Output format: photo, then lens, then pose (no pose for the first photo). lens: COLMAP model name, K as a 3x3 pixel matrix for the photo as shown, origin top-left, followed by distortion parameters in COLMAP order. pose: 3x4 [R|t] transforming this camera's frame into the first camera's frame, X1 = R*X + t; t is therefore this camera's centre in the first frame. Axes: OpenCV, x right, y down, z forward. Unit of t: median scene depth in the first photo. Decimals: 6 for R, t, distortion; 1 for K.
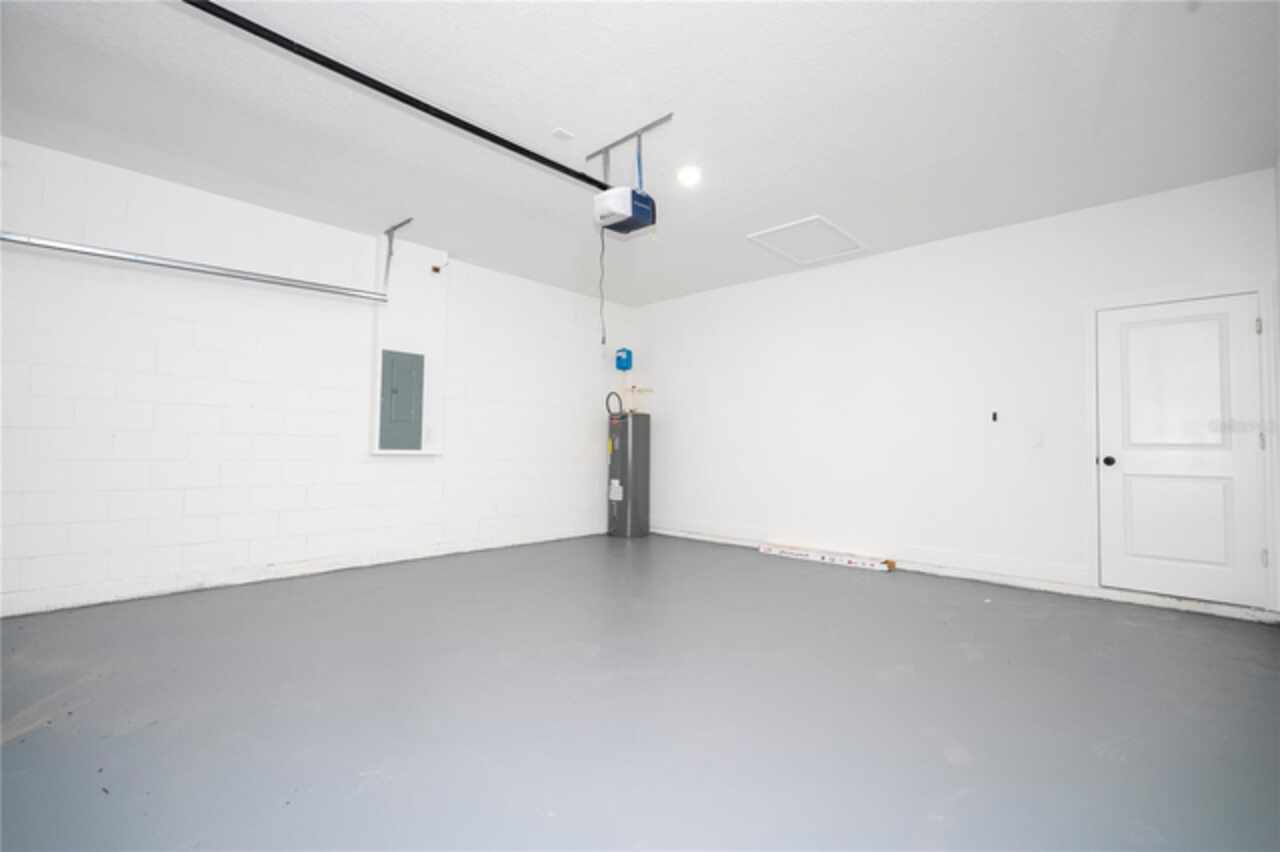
lens RADIAL K [[570.5, 0, 633.6], [0, 570.5, 424.7], [0, 0, 1]] dist [-0.001236, 0.000018]
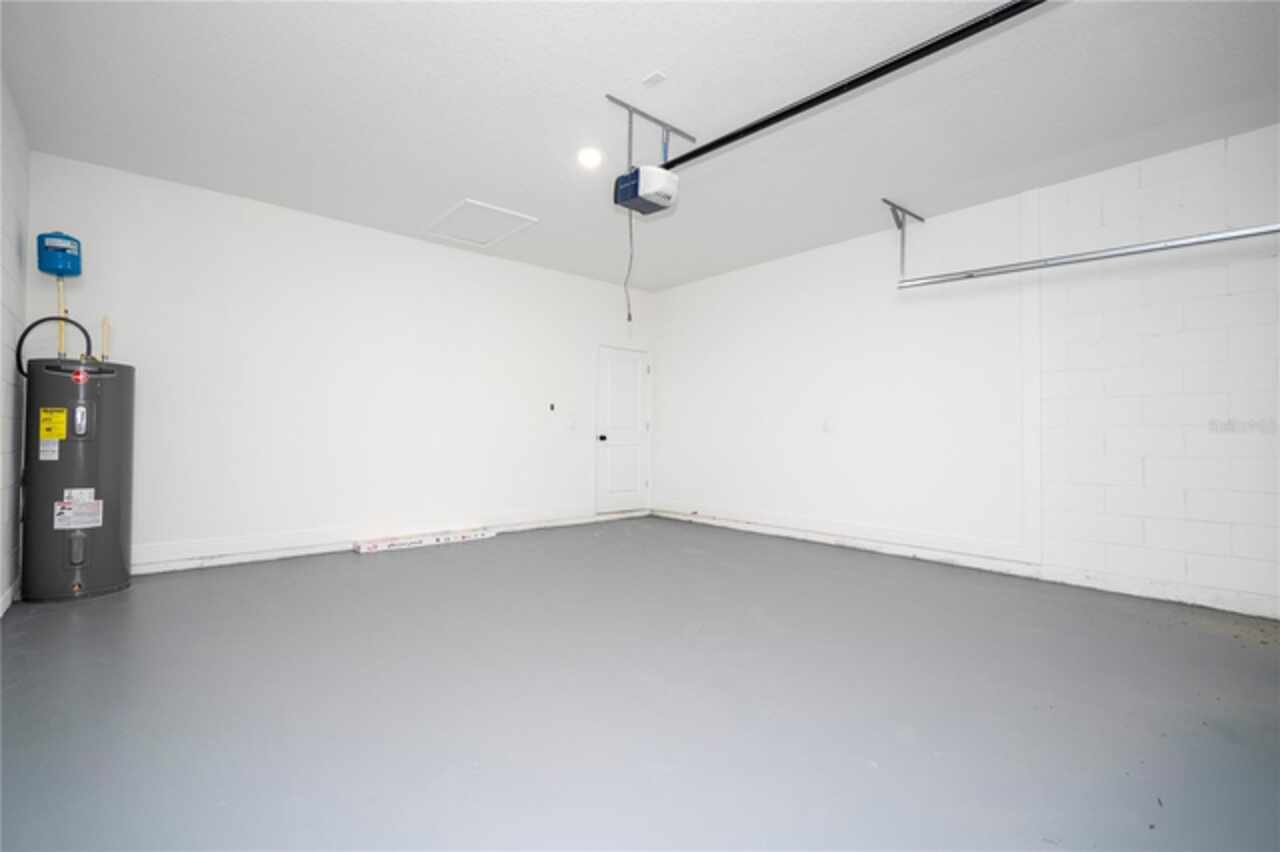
lens RADIAL K [[570.5, 0, 633.6], [0, 570.5, 424.7], [0, 0, 1]] dist [-0.001236, 0.000018]
pose [[0.105059, 0.005475, 0.994451, -0.632832], [-0.048358, 0.998830, -0.000391, 0.017171], [-0.993290, -0.048048, 0.105201, 0.576764]]
